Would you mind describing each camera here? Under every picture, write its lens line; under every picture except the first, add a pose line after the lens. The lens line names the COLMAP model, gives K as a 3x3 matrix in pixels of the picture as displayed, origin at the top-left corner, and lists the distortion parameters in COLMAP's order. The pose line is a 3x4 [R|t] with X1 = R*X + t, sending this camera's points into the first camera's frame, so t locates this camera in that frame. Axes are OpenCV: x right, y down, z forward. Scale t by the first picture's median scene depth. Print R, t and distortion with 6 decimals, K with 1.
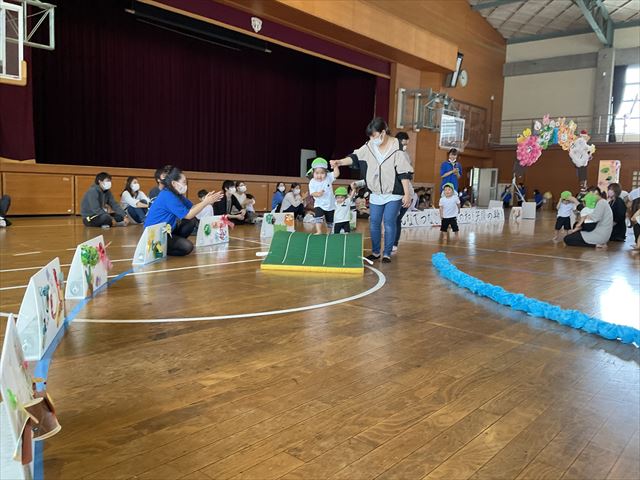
lens RADIAL K [[517.8, 0, 315.3], [0, 517.8, 245.5], [0, 0, 1]] dist [0.024597, -0.089745]
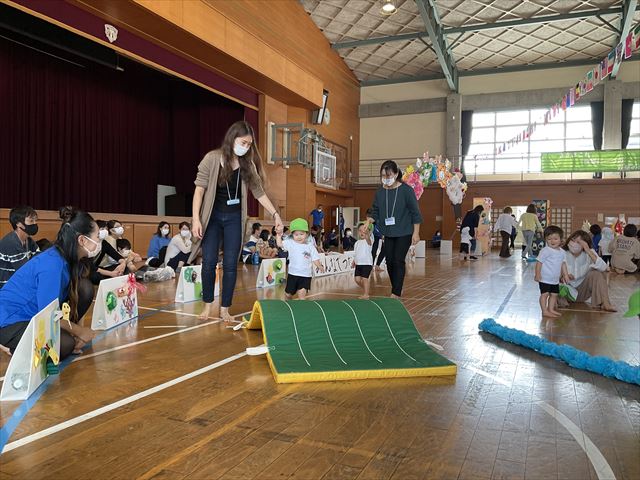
lens RADIAL K [[517.8, 0, 322.9], [0, 517.8, 253.2], [0, 0, 1]] dist [0.024597, -0.089745]
pose [[0.947945, -0.029853, 0.317033, -0.048170], [0.049315, 0.997347, -0.053539, -0.012014], [-0.314594, 0.066387, 0.946902, 0.102315]]
